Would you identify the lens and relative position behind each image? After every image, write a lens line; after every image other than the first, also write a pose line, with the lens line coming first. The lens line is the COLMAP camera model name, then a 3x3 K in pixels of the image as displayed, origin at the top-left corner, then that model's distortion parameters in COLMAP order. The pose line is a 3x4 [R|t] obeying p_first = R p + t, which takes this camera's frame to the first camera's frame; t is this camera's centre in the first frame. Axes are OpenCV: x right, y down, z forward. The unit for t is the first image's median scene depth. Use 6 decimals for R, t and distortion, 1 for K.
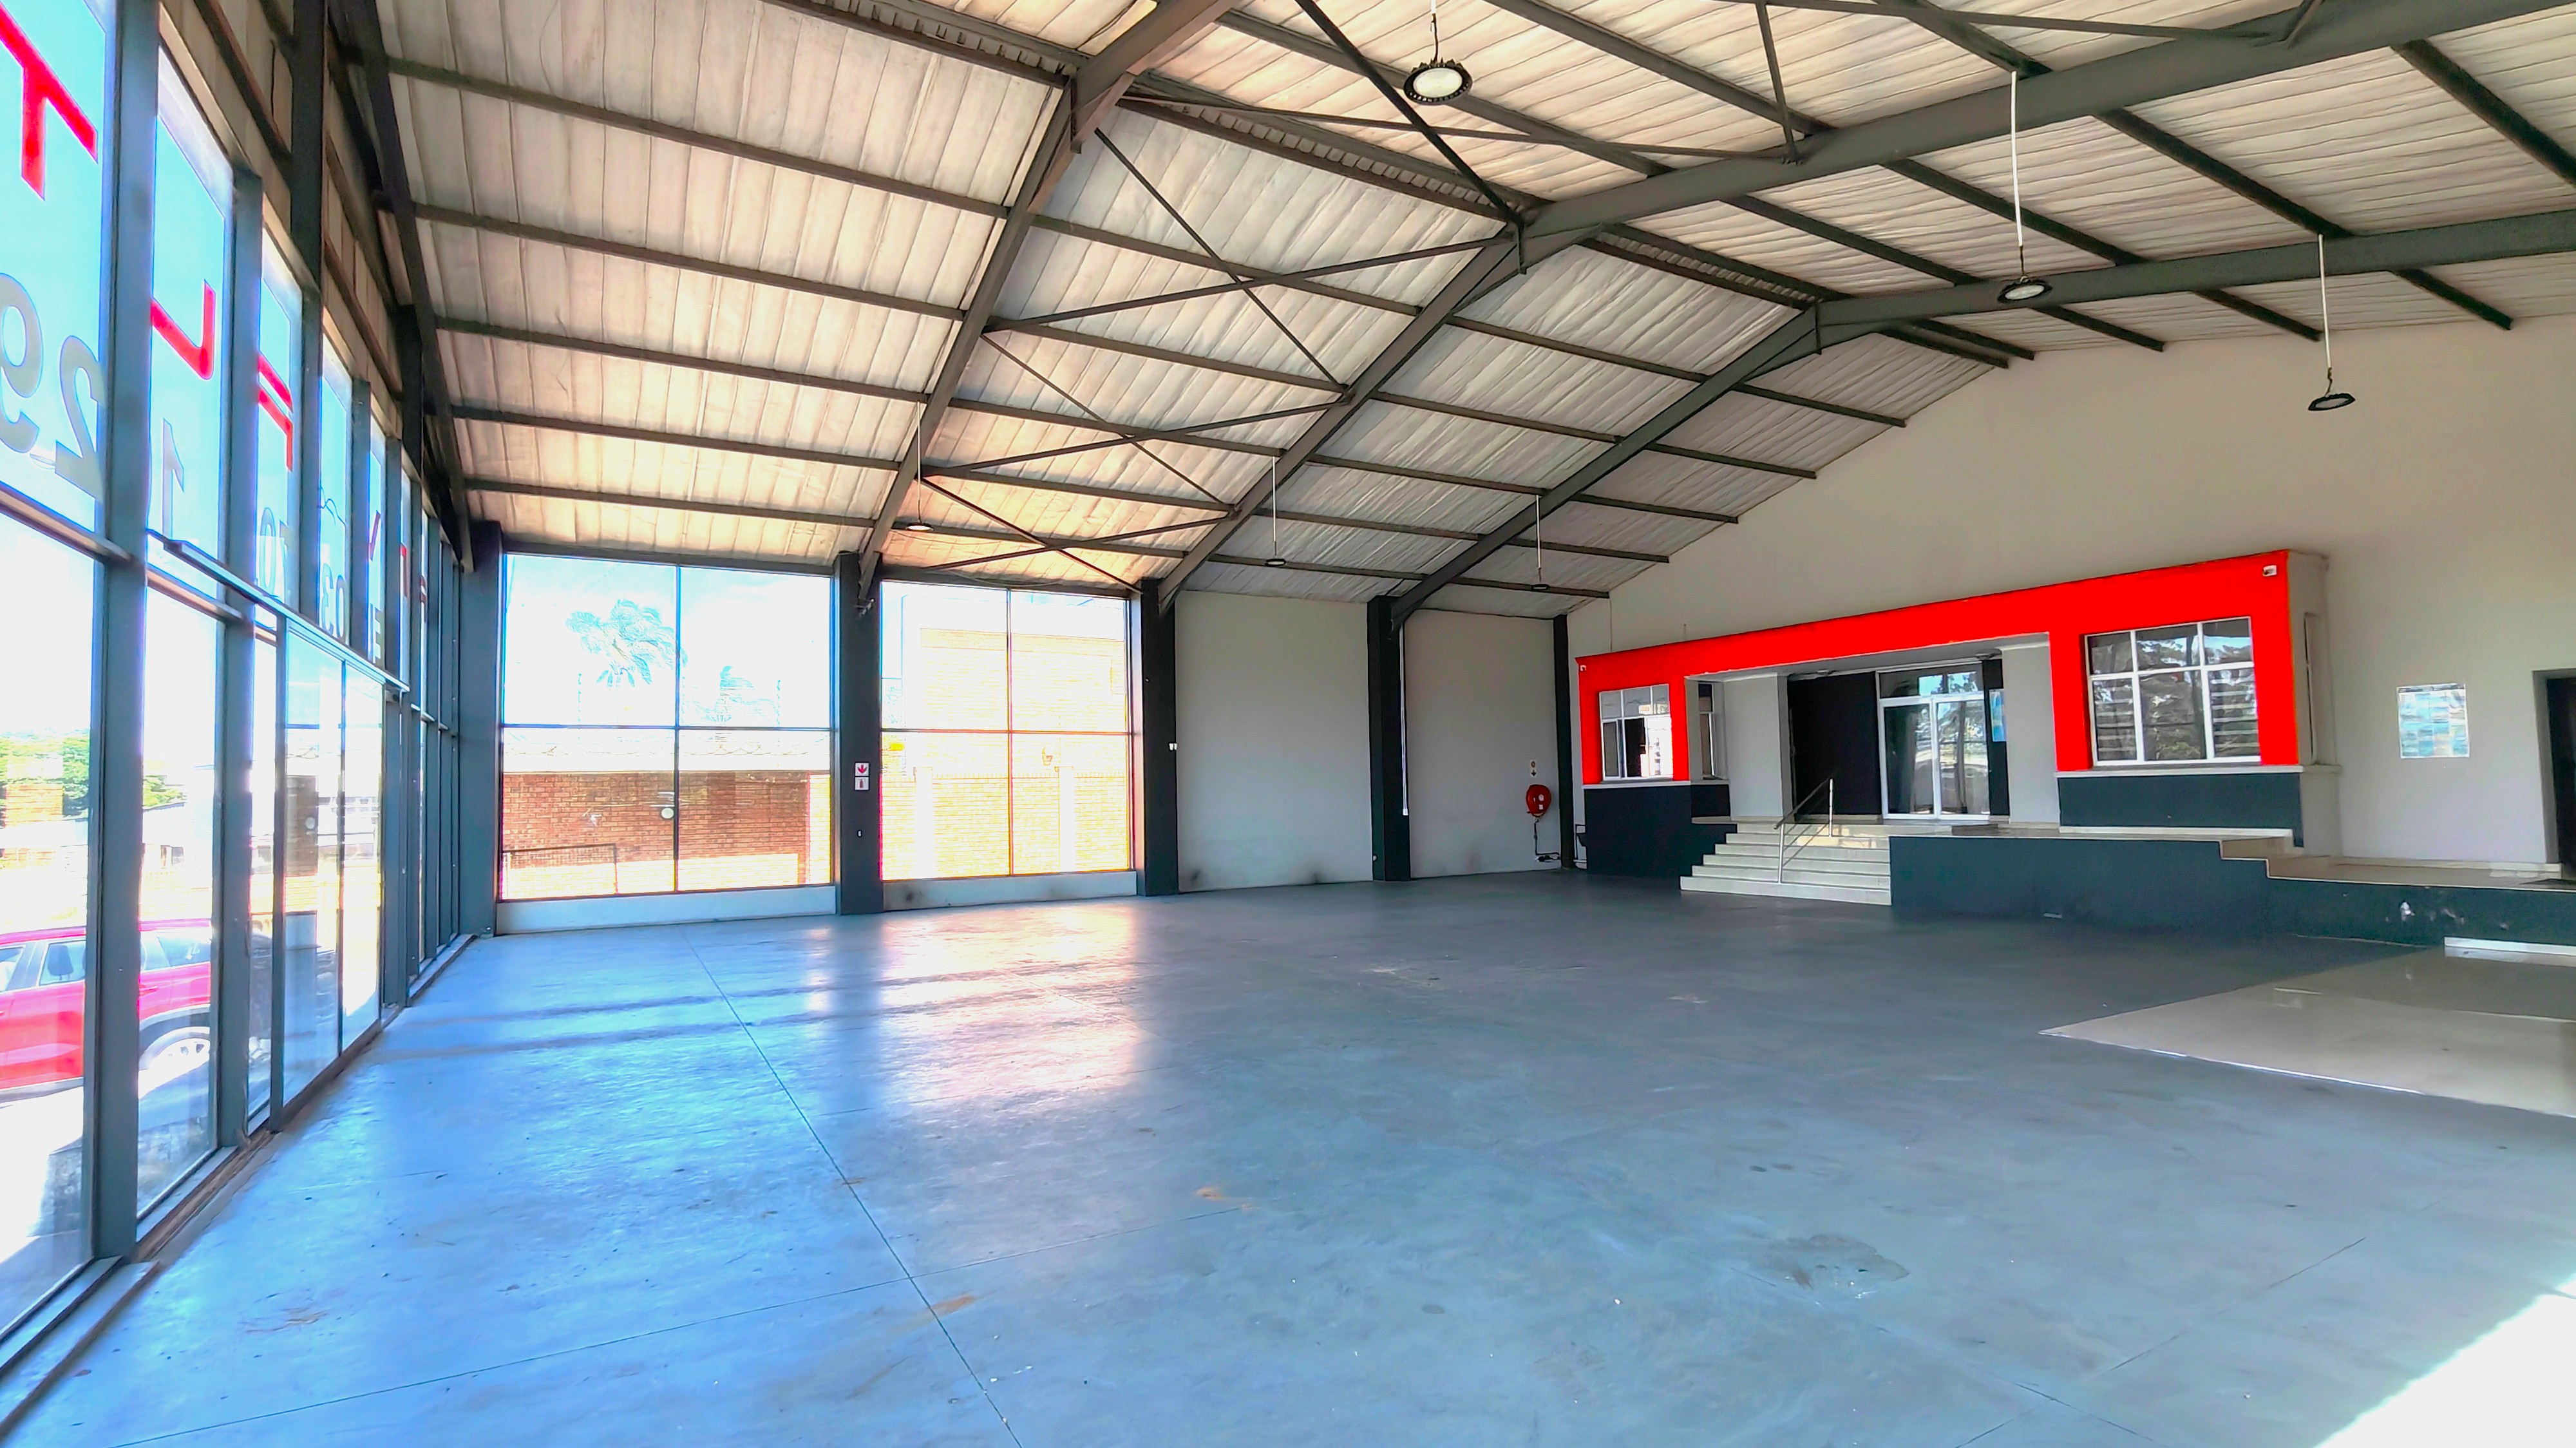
lens RADIAL K [[1184.7, 0, 1287.5], [0, 1184.7, 734.2], [0, 0, 1]] dist [-0.000758, 0.000890]
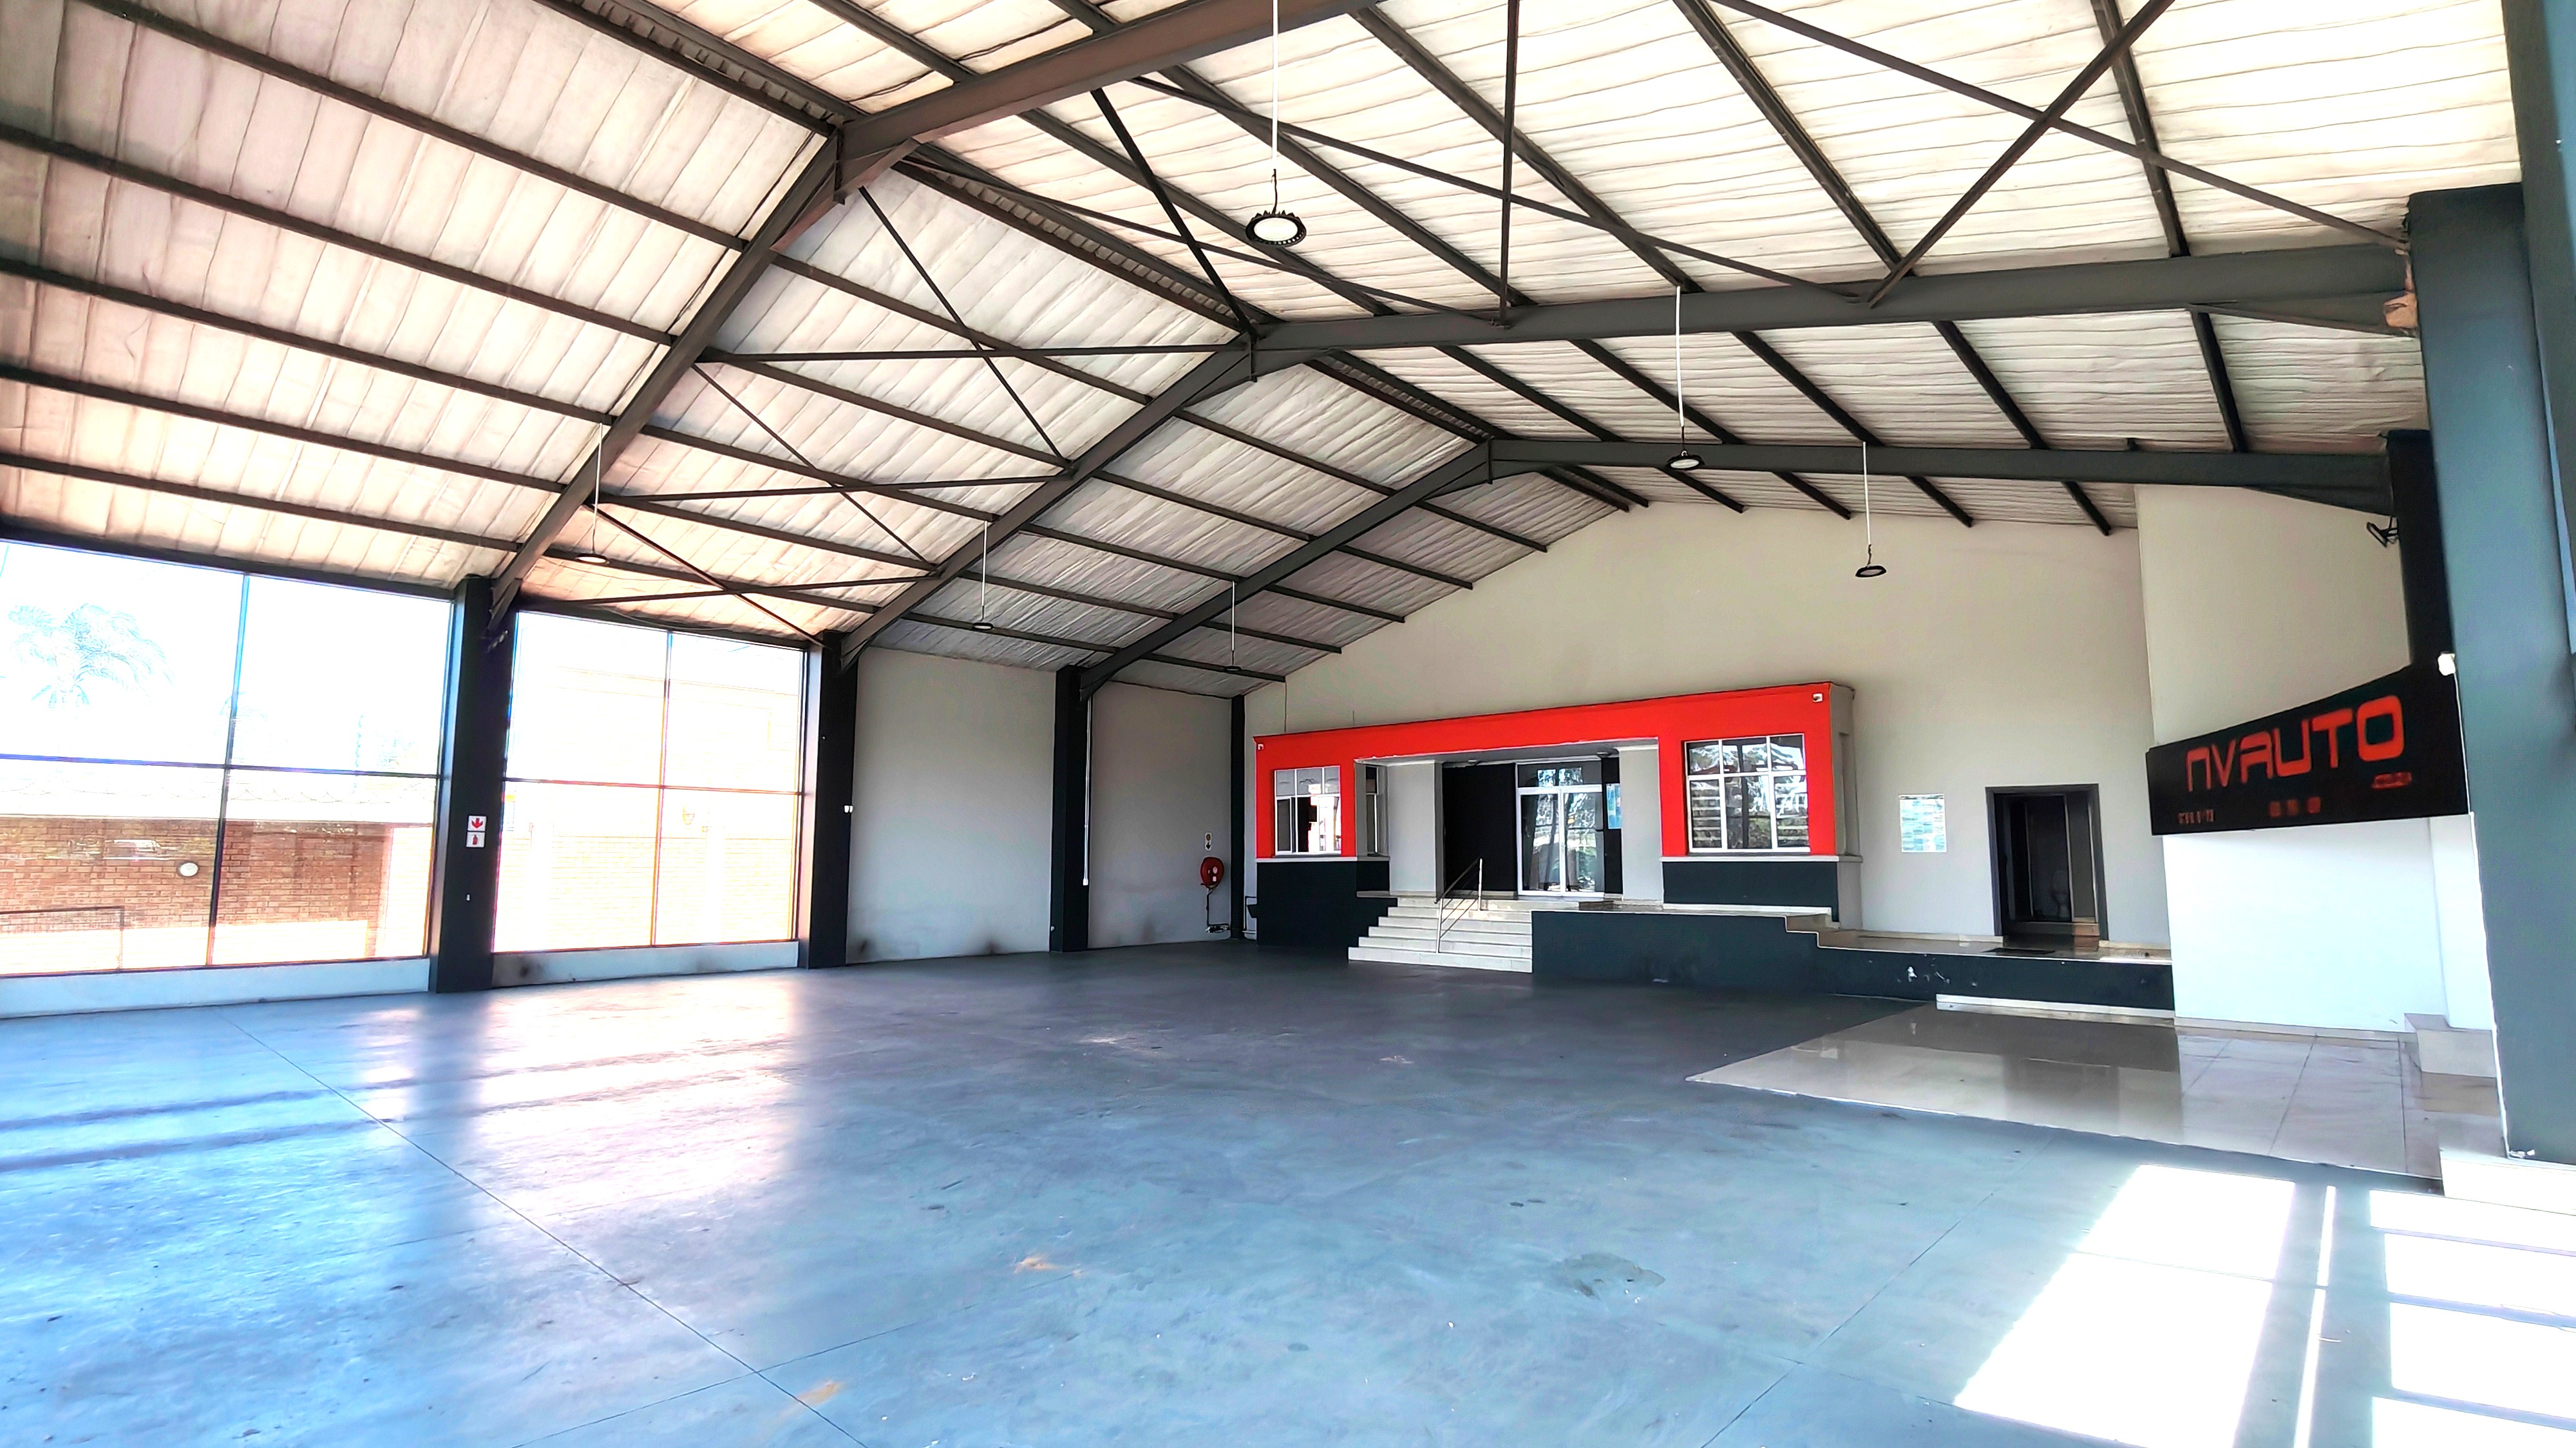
lens RADIAL K [[1184.7, 0, 1287.5], [0, 1184.7, 734.2], [0, 0, 1]] dist [-0.000758, 0.000890]
pose [[0.954318, 0.052024, 0.294227, -0.051435], [-0.034773, 0.997372, -0.063567, -0.001439], [-0.296761, 0.050432, 0.953619, -0.013713]]
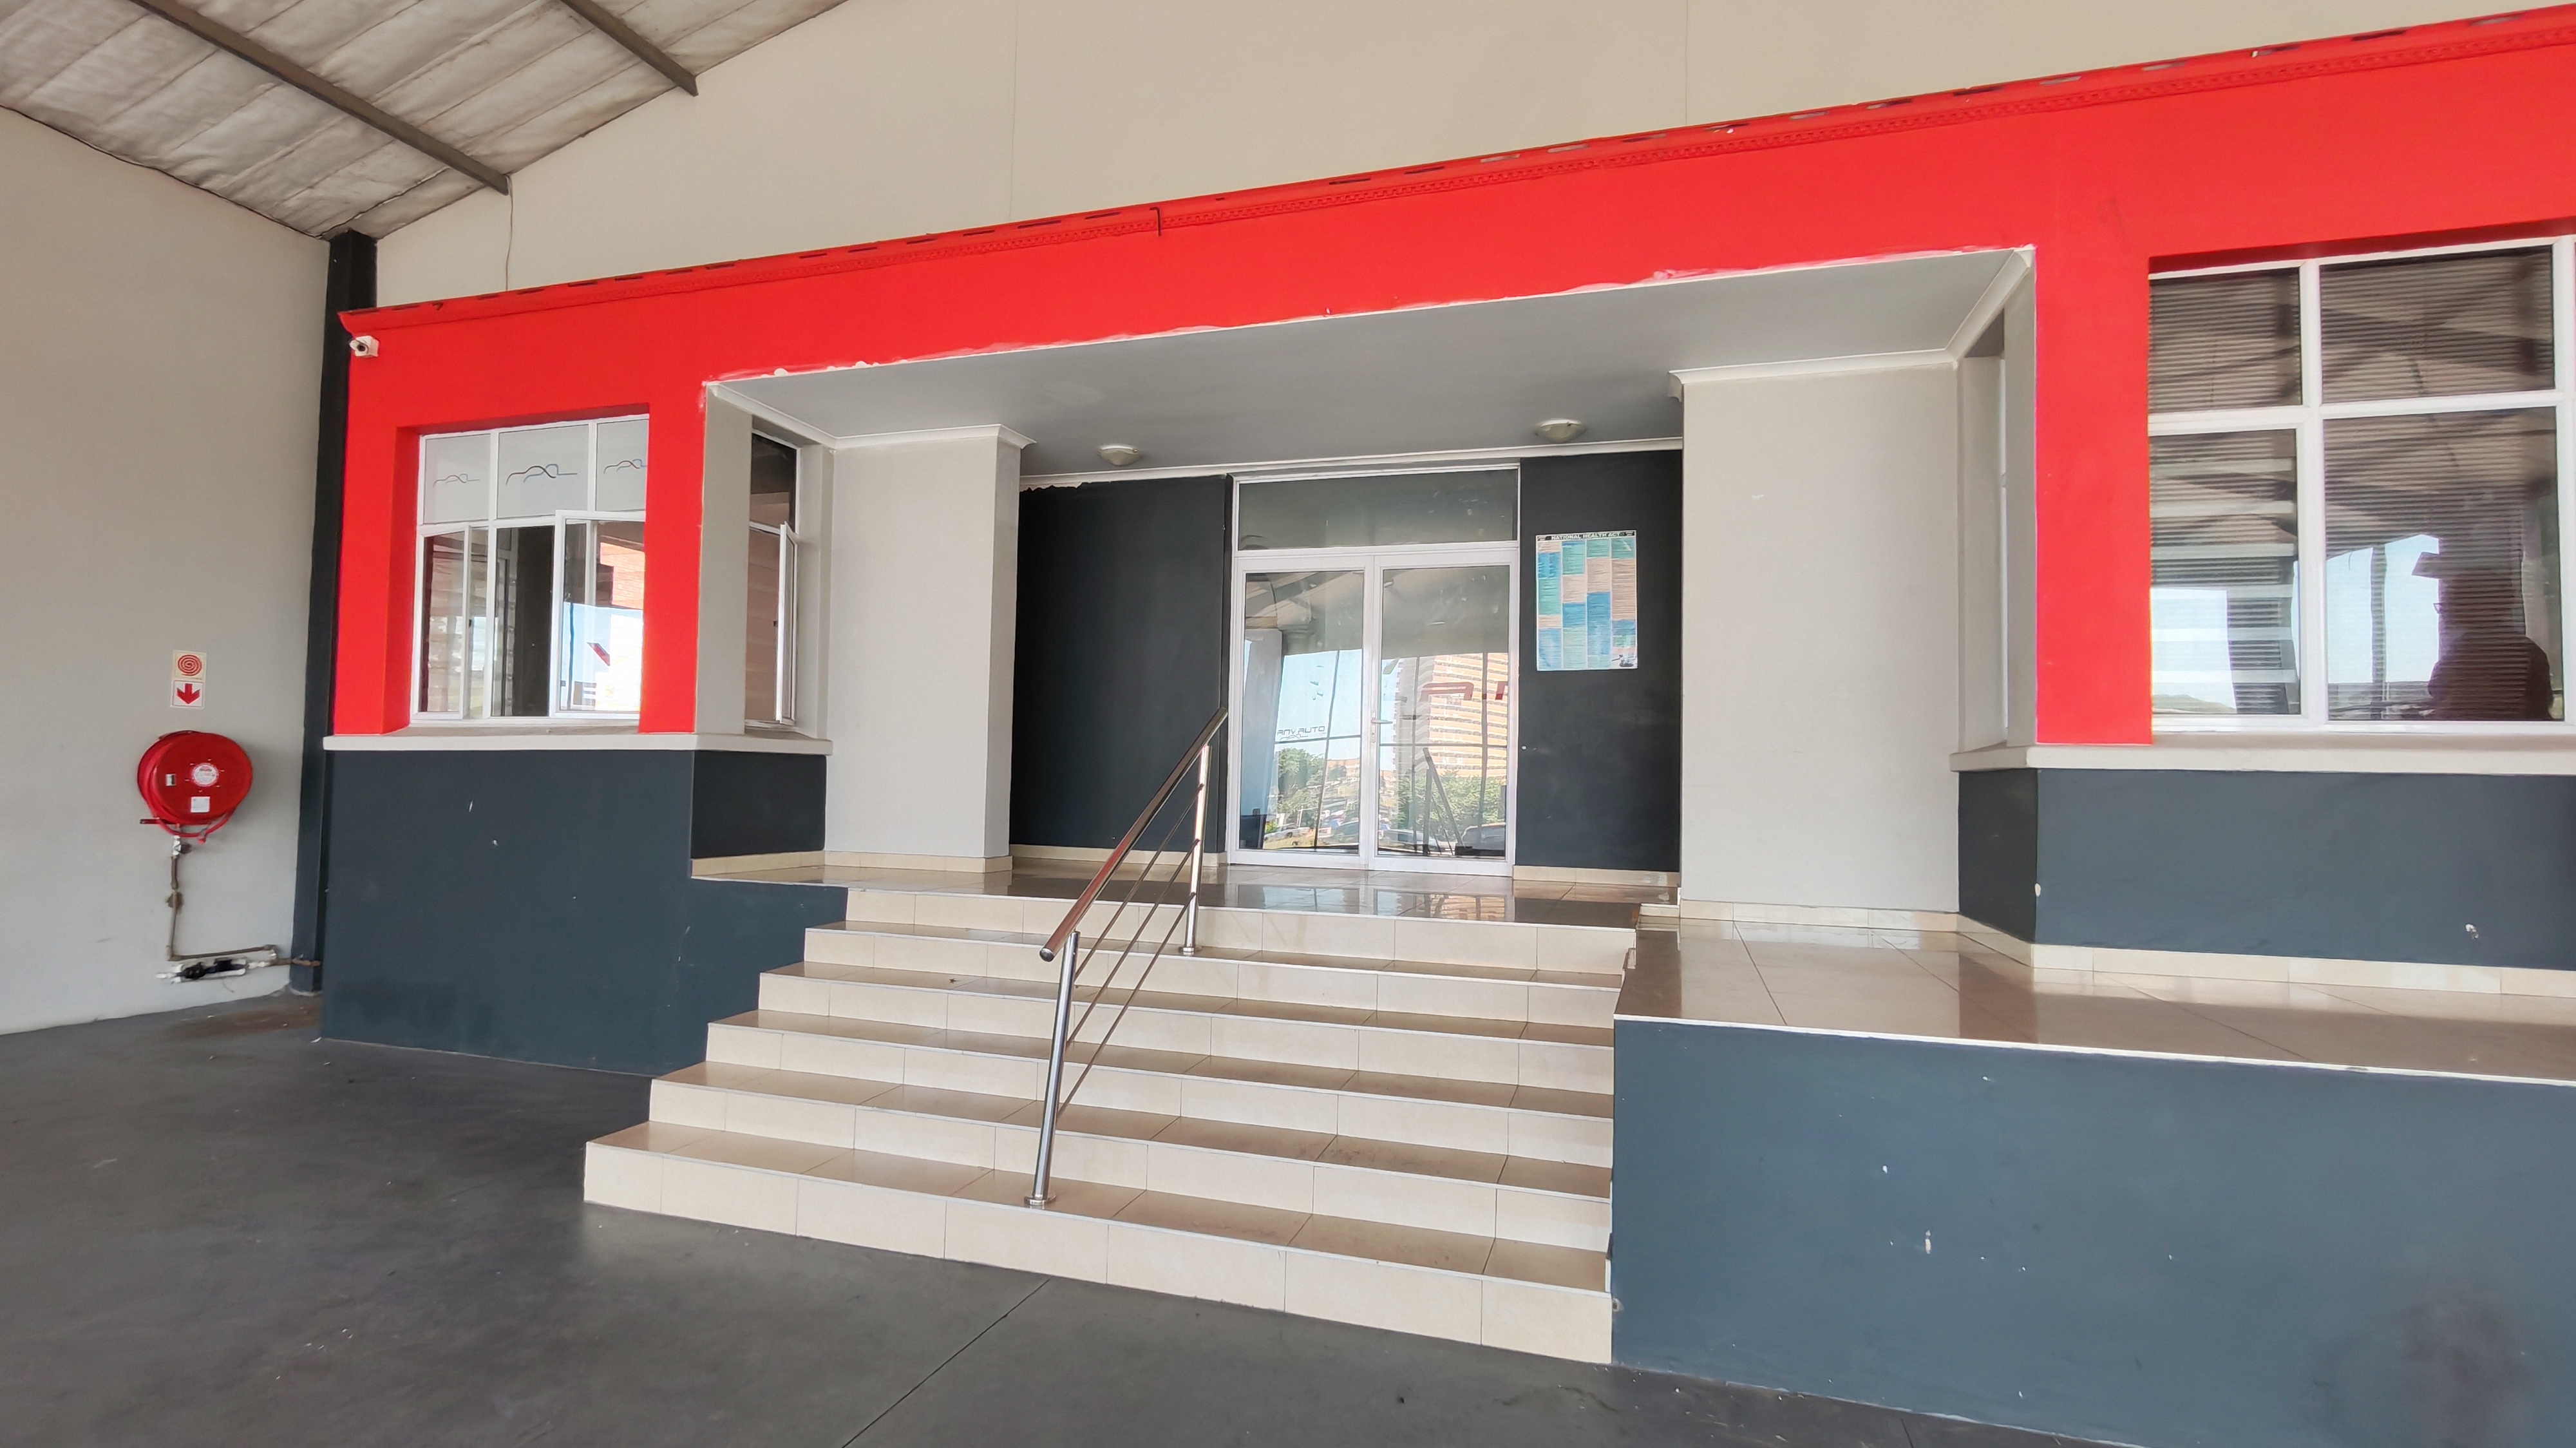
lens RADIAL K [[1186.1, 0, 1294.1], [0, 1186.1, 731.0], [0, 0, 1]] dist [-0.000862, -0.000921]
pose [[0.738446, 0.059668, 0.671667, 0.312228], [-0.067788, 0.997600, -0.014095, 0.039958], [-0.670897, -0.035122, 0.740719, 0.844714]]
